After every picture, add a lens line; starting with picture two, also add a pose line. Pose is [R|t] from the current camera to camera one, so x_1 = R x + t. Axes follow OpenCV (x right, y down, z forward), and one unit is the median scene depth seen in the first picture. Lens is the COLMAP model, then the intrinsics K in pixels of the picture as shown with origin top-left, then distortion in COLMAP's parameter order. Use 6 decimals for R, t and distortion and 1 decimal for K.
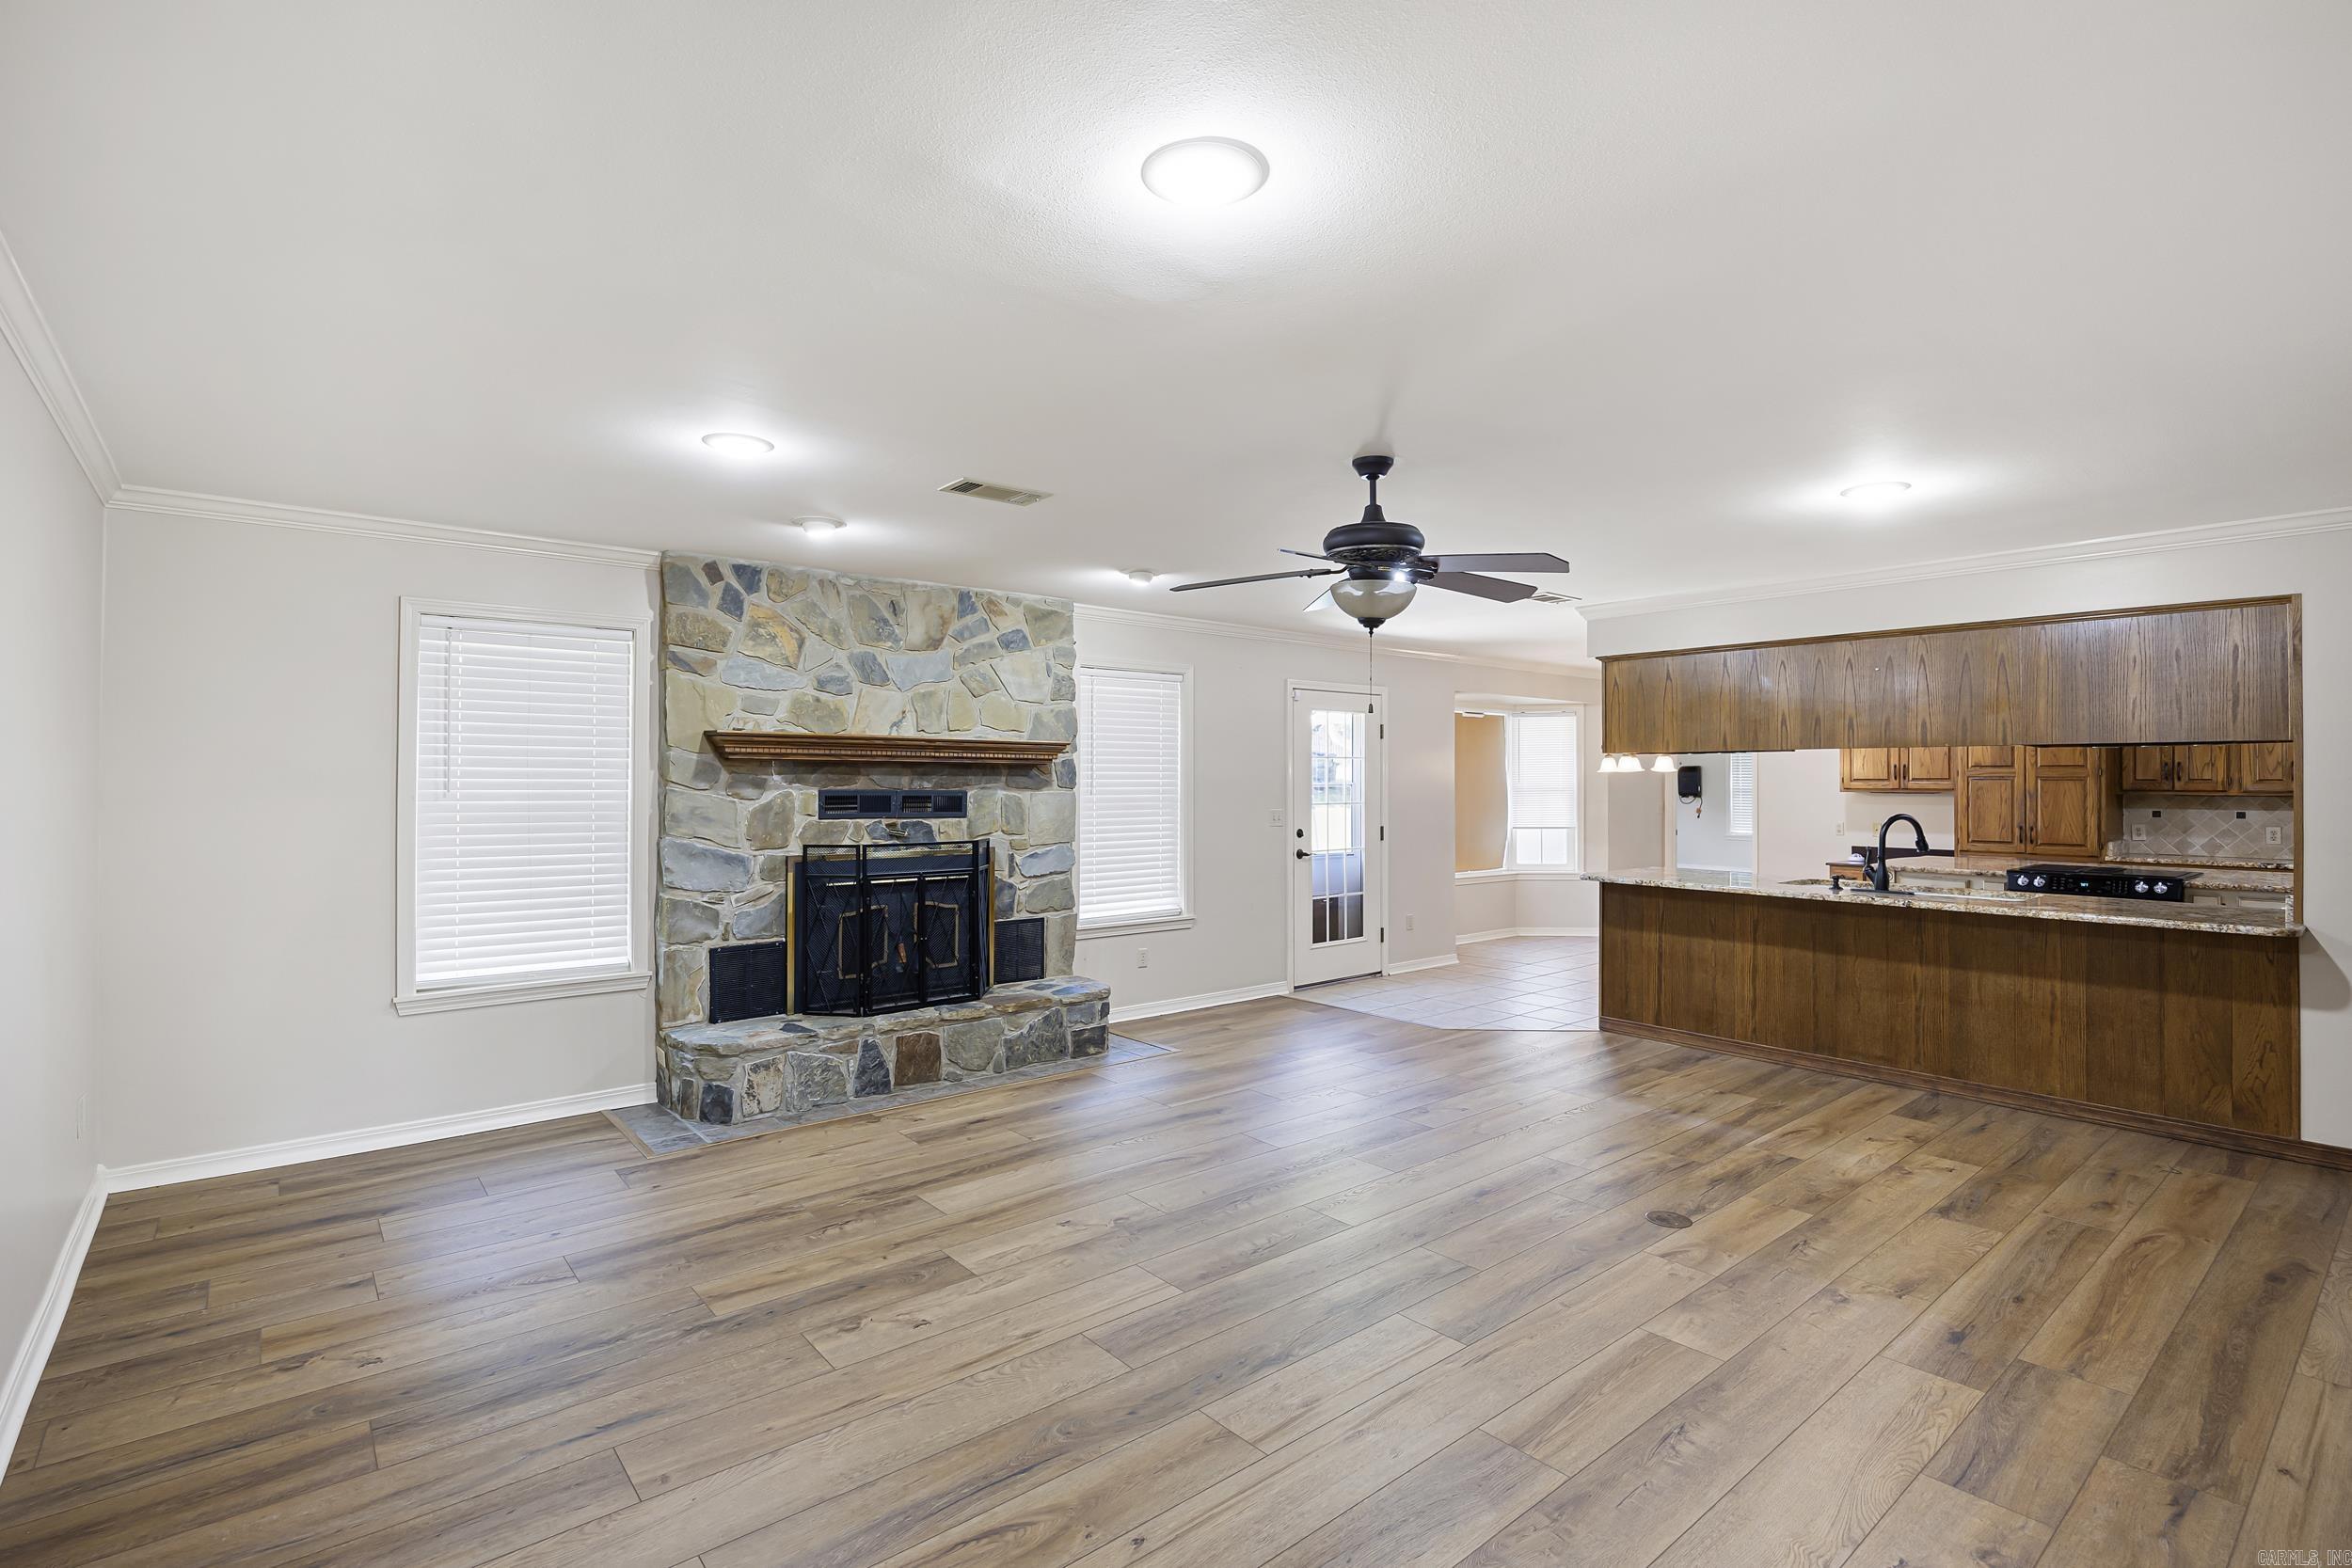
lens RADIAL K [[1101.5, 0, 1184.8], [0, 1101.5, 776.3], [0, 0, 1]] dist [-0.004604, 0.000153]
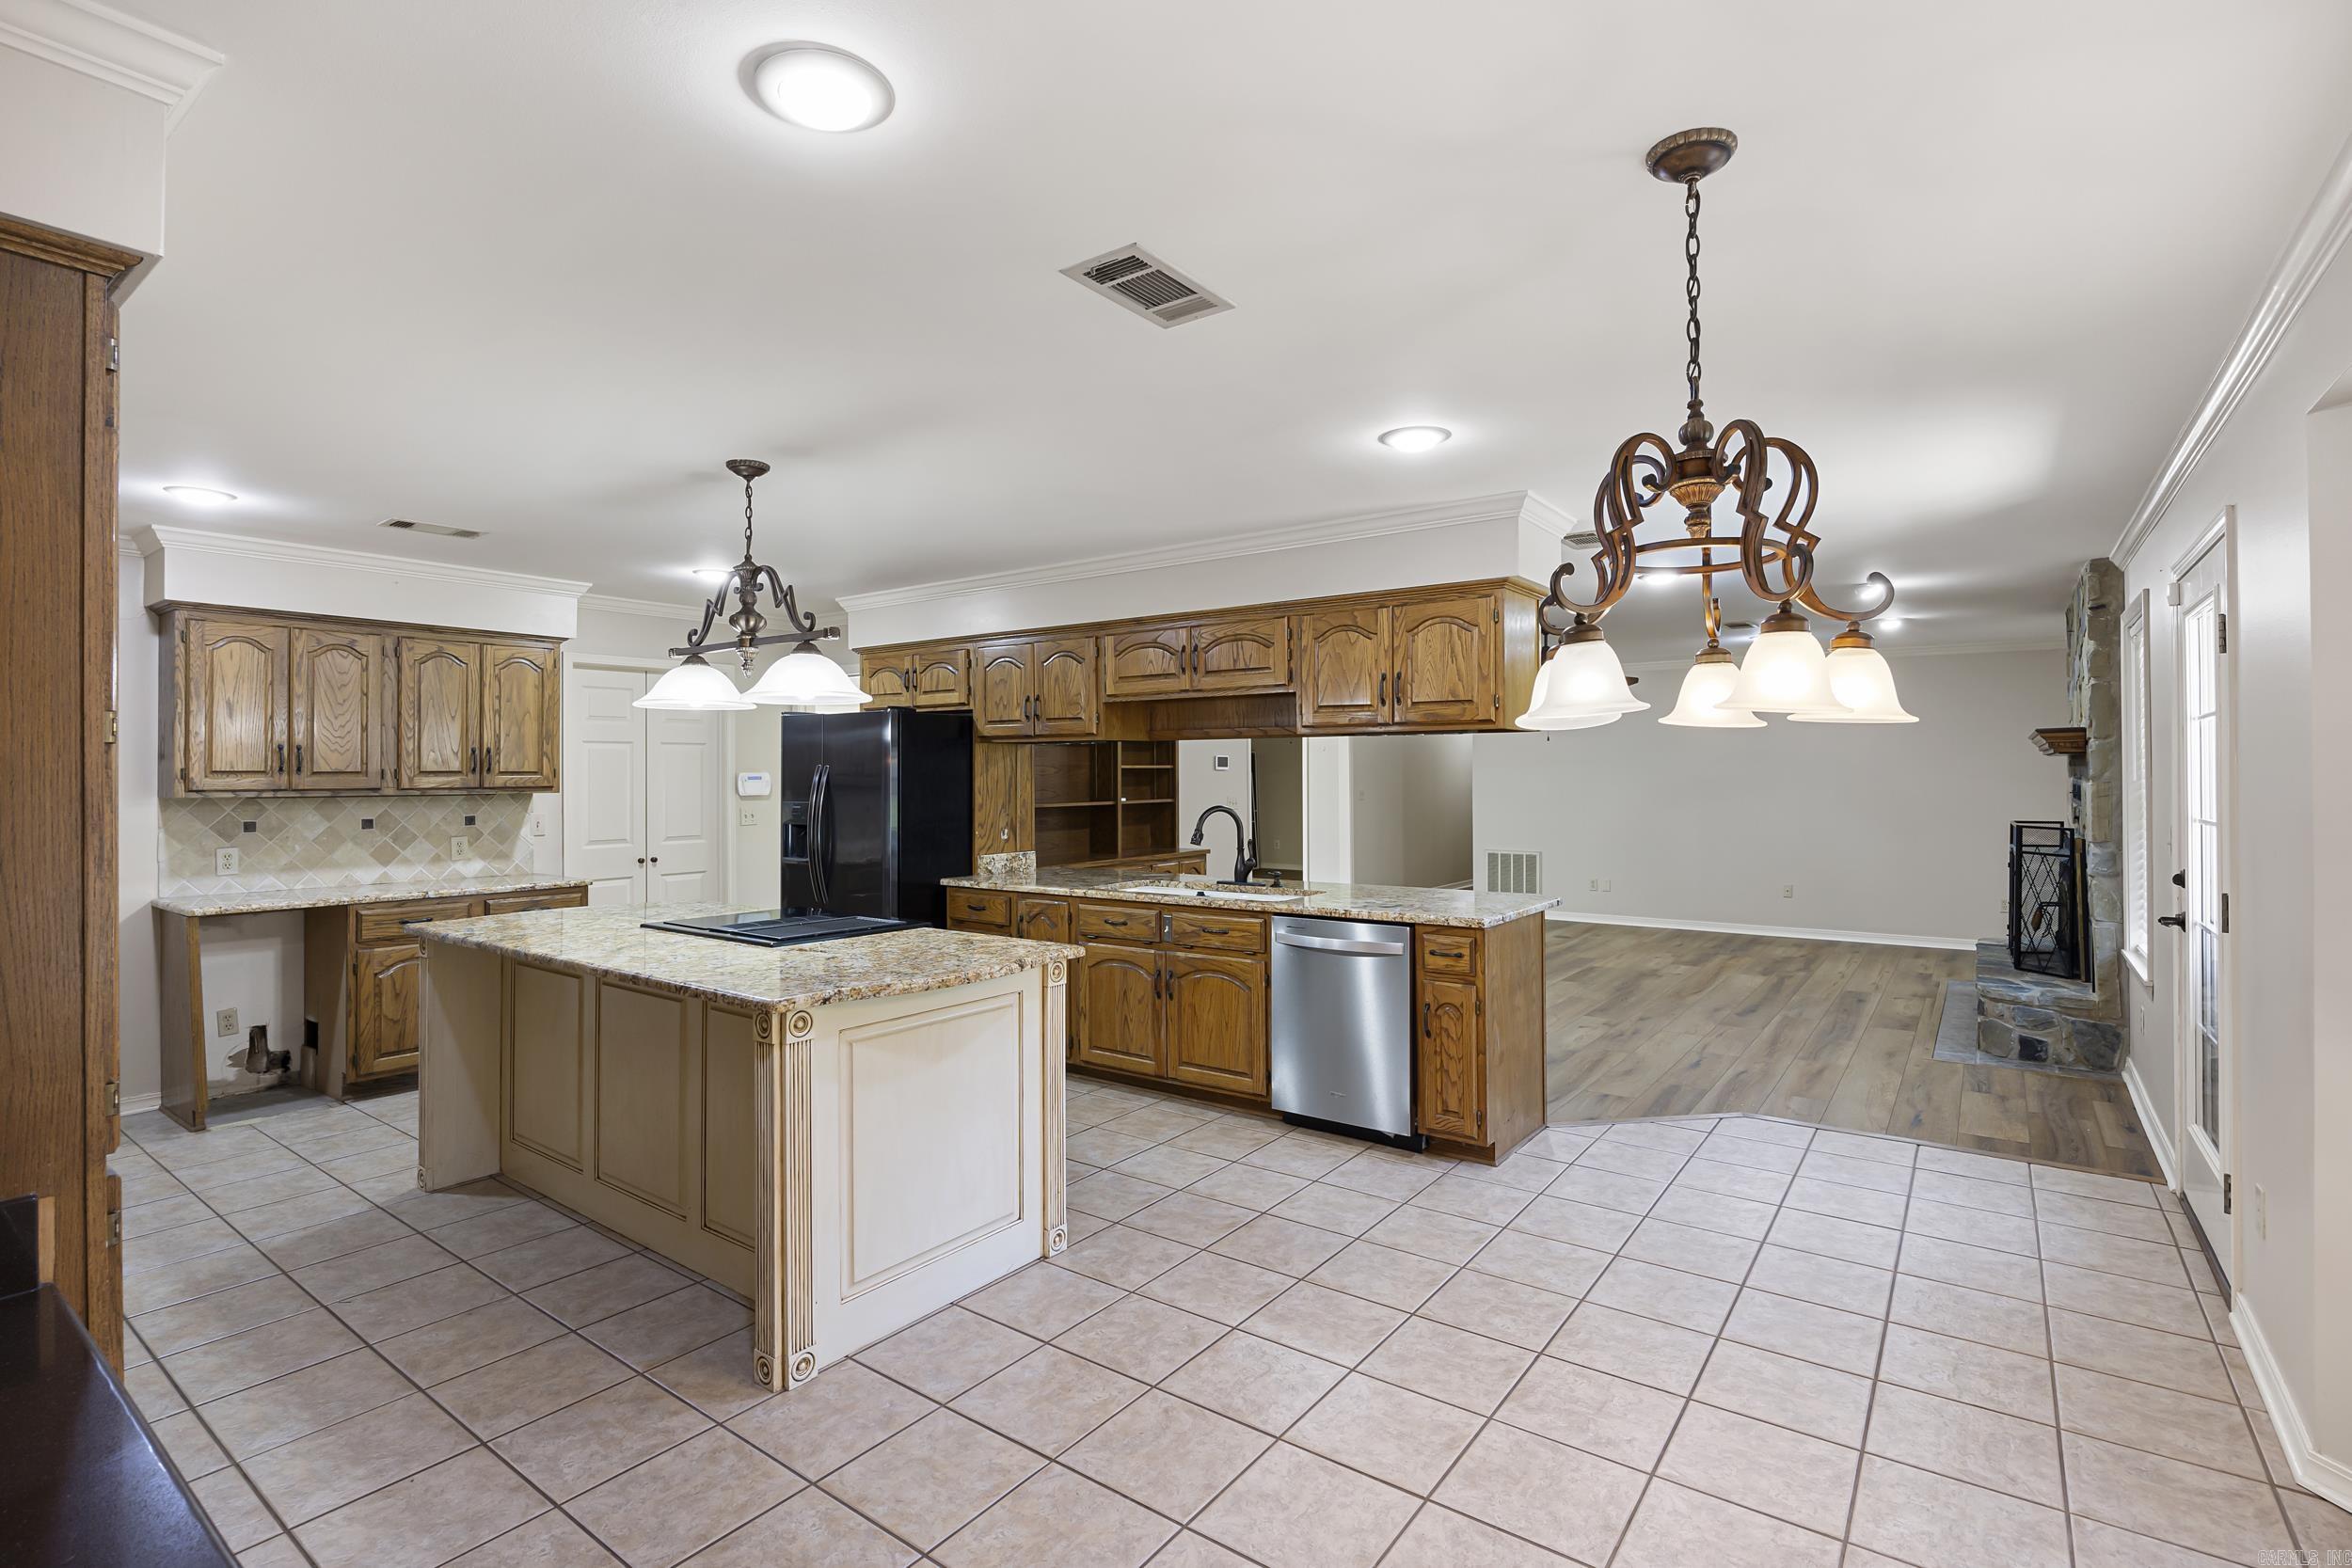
lens RADIAL K [[1113.5, 0, 1167.4], [0, 1113.5, 763.2], [0, 0, 1]] dist [-0.008836, -0.000169]
pose [[-0.973772, -0.000792, -0.227524, 0.929580], [0.002492, 0.999897, -0.014149, 0.010089], [0.227512, -0.014345, -0.973670, 1.970498]]
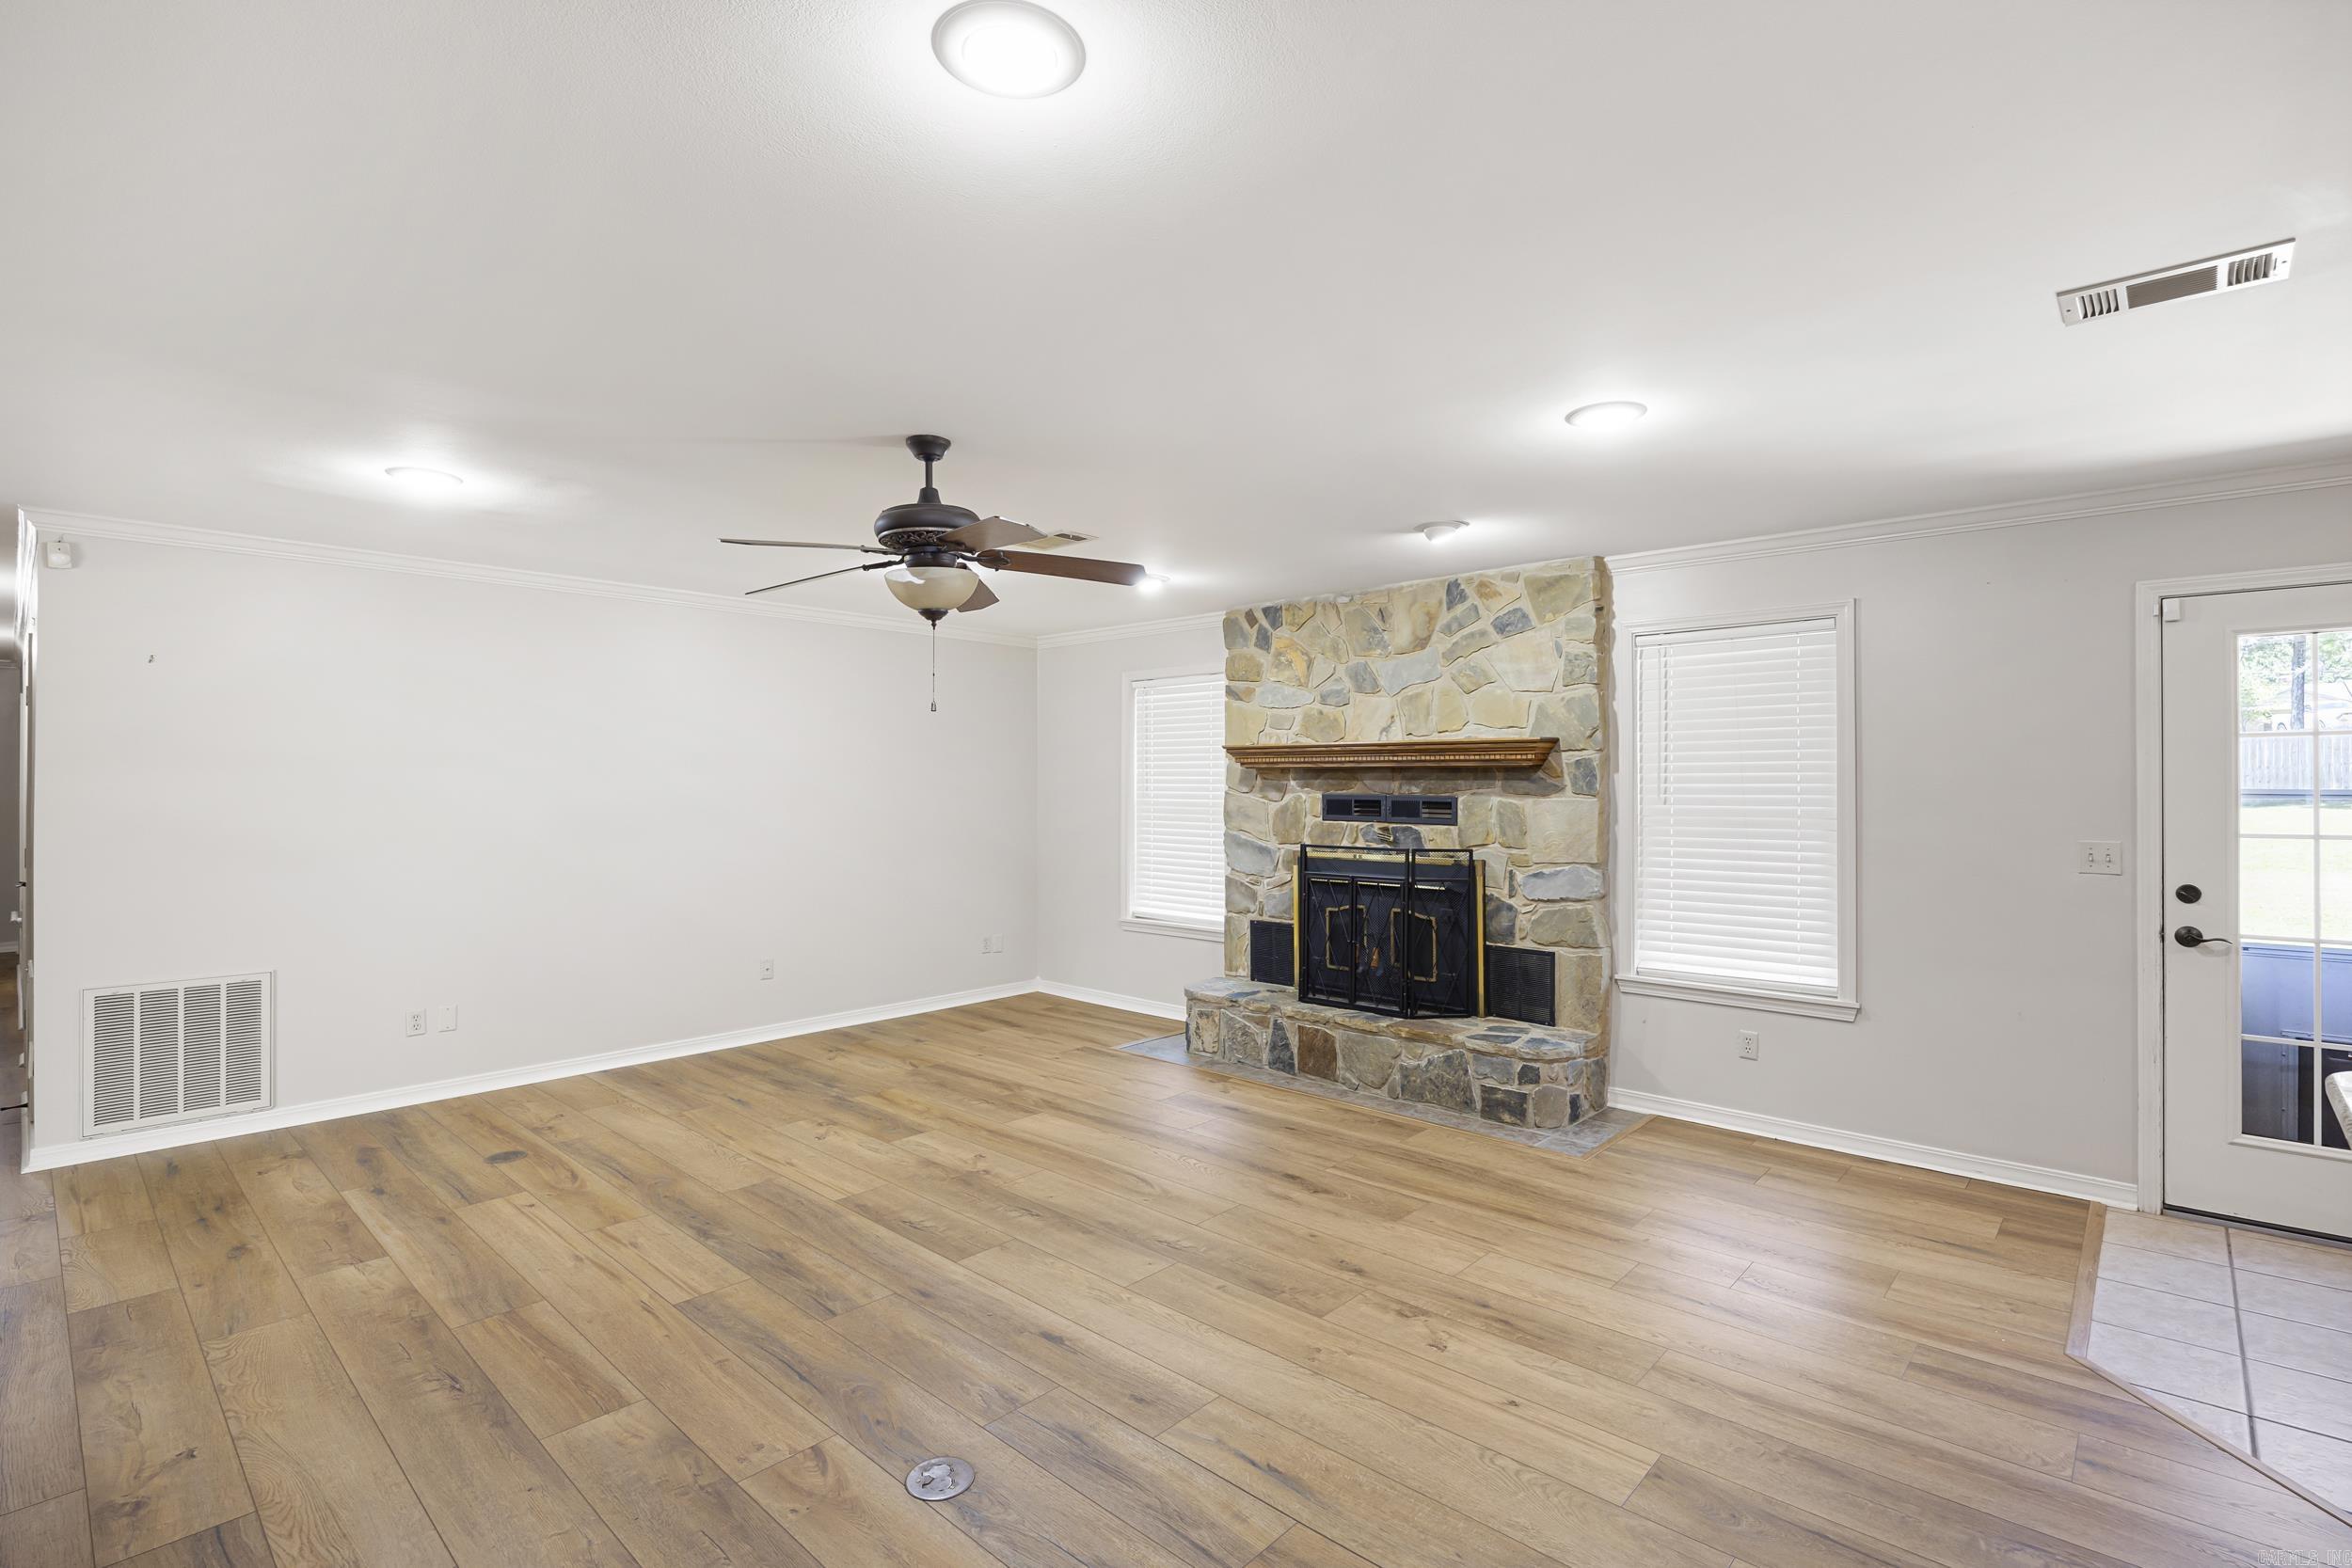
lens RADIAL K [[1089.6, 0, 1205.7], [0, 1089.6, 786.4], [0, 0, 1]] dist [-0.011950, -0.000146]
pose [[0.138482, -0.000298, -0.990365, 0.737818], [0.003567, 0.999994, 0.000198, 0.004279], [0.990358, -0.003560, 0.138483, 0.730445]]
